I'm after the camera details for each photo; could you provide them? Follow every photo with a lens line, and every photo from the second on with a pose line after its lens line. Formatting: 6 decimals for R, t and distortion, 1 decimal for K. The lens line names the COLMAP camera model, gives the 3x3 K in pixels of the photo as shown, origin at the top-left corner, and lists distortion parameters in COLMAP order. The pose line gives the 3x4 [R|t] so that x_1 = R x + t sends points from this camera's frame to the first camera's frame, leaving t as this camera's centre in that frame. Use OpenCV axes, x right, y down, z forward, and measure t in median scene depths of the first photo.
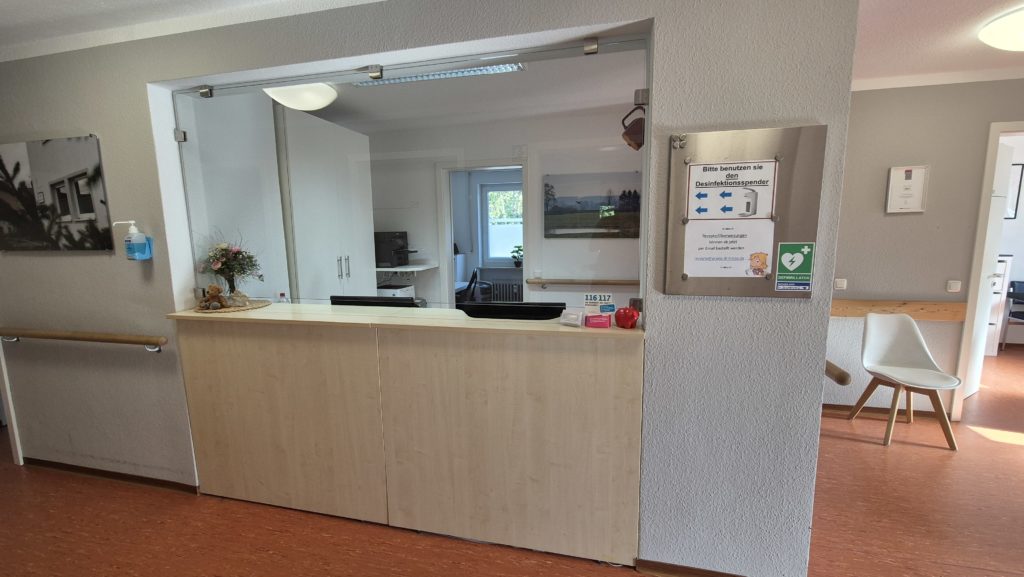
lens RADIAL K [[419.7, 0, 512.0], [0, 419.7, 288.5], [0, 0, 1]] dist [0.003309, 0.000507]
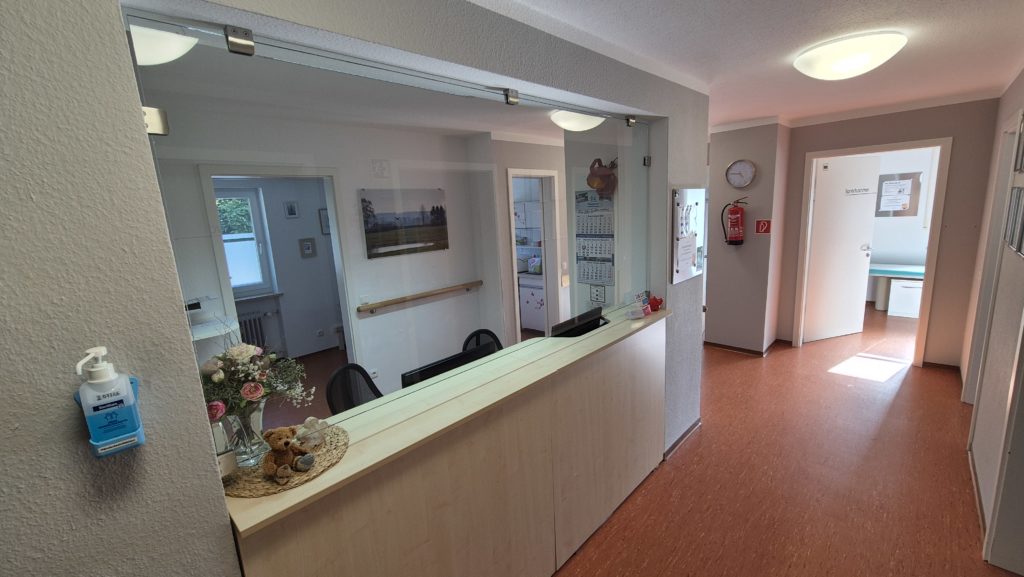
lens RADIAL K [[419.7, 0, 512.0], [0, 419.7, 288.5], [0, 0, 1]] dist [0.003309, 0.000507]
pose [[0.501999, -0.178103, 0.846331, -0.565509], [0.169022, 0.979900, 0.105956, -0.104970], [-0.848191, 0.089859, 0.522012, 0.282254]]
